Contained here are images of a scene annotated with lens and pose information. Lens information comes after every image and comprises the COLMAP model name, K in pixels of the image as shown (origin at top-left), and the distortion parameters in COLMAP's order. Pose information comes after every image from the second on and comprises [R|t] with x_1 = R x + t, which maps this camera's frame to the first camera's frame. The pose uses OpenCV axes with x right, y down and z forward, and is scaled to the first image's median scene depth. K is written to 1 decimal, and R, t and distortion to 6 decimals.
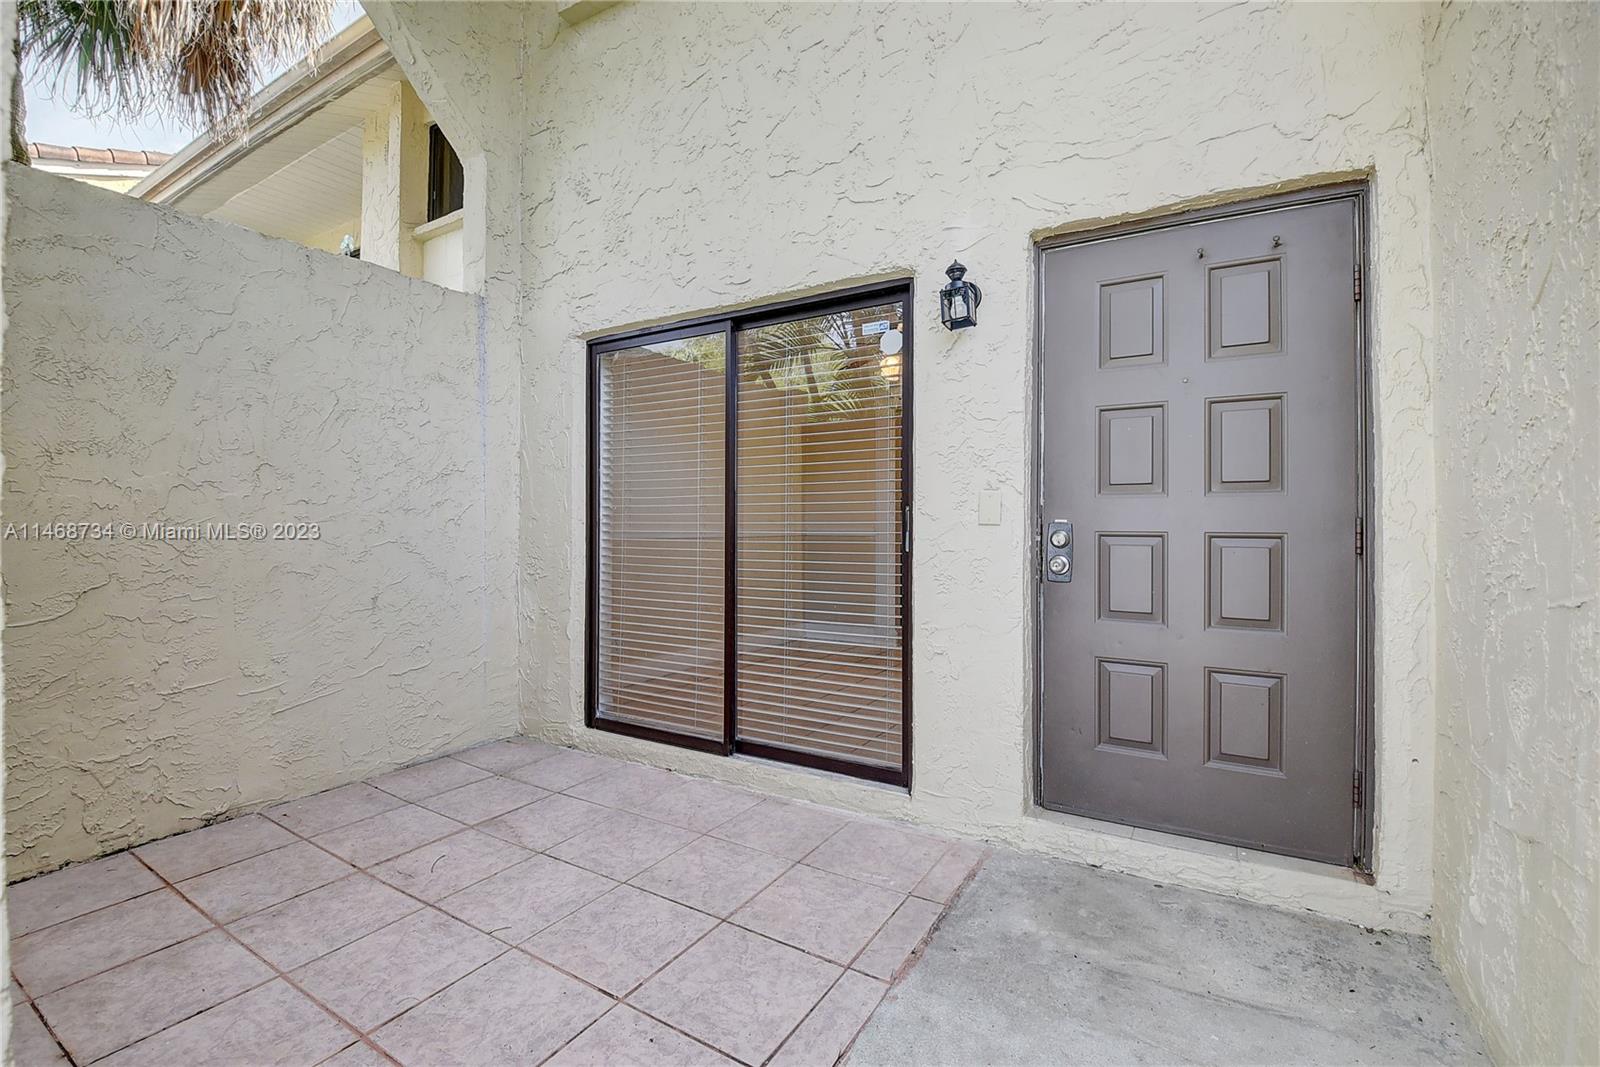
lens RADIAL K [[701.7, 0, 796.5], [0, 701.7, 517.9], [0, 0, 1]] dist [0.021235, -0.033516]
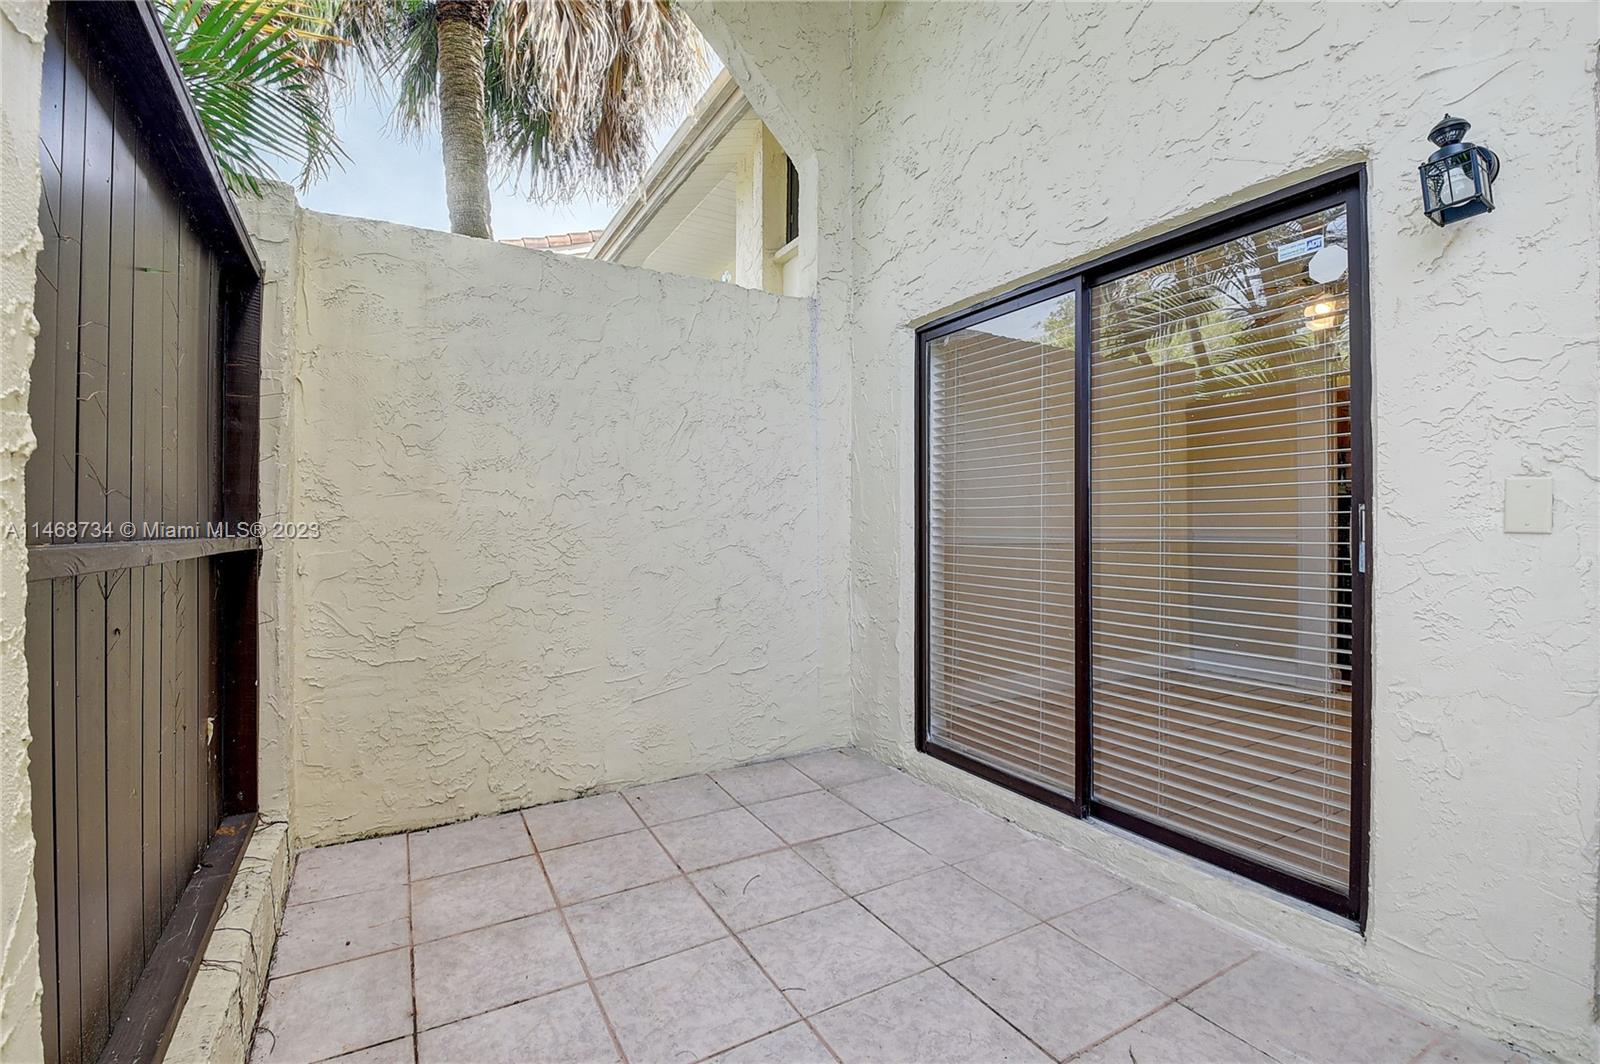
lens RADIAL K [[701.7, 0, 796.5], [0, 701.7, 516.4], [0, 0, 1]] dist [0.021235, -0.033516]
pose [[0.876319, -0.005471, -0.481700, 0.007383], [0.003421, 0.999981, -0.005134, -0.003198], [0.481719, 0.002851, 0.876321, 0.137834]]
